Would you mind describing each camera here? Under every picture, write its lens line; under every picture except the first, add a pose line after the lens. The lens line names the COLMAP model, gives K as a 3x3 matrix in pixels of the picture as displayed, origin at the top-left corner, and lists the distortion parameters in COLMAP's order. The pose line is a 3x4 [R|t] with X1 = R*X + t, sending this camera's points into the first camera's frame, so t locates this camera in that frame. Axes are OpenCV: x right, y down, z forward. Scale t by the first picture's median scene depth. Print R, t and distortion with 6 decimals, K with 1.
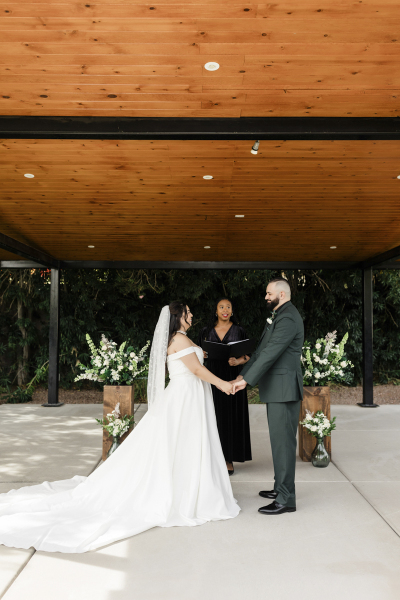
lens RADIAL K [[593.1, 0, 201.6], [0, 593.1, 298.4], [0, 0, 1]] dist [-0.027793, 0.000000]
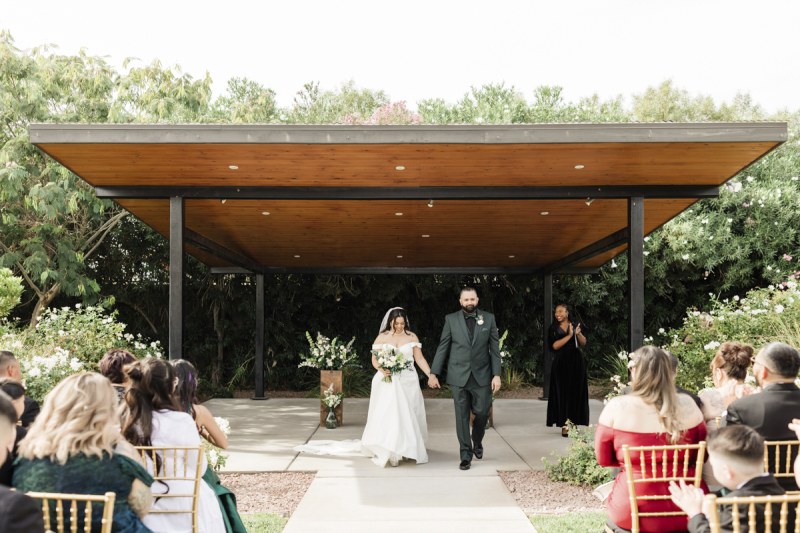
lens RADIAL K [[790.8, 0, 396.6], [0, 790.8, 267.9], [0, 0, 1]] dist [-0.027793, 0.000000]
pose [[0.999998, -0.001318, 0.001433, 0.002196], [0.001364, 0.999467, -0.032609, -0.021688], [-0.001390, 0.032611, 0.999467, -0.694989]]
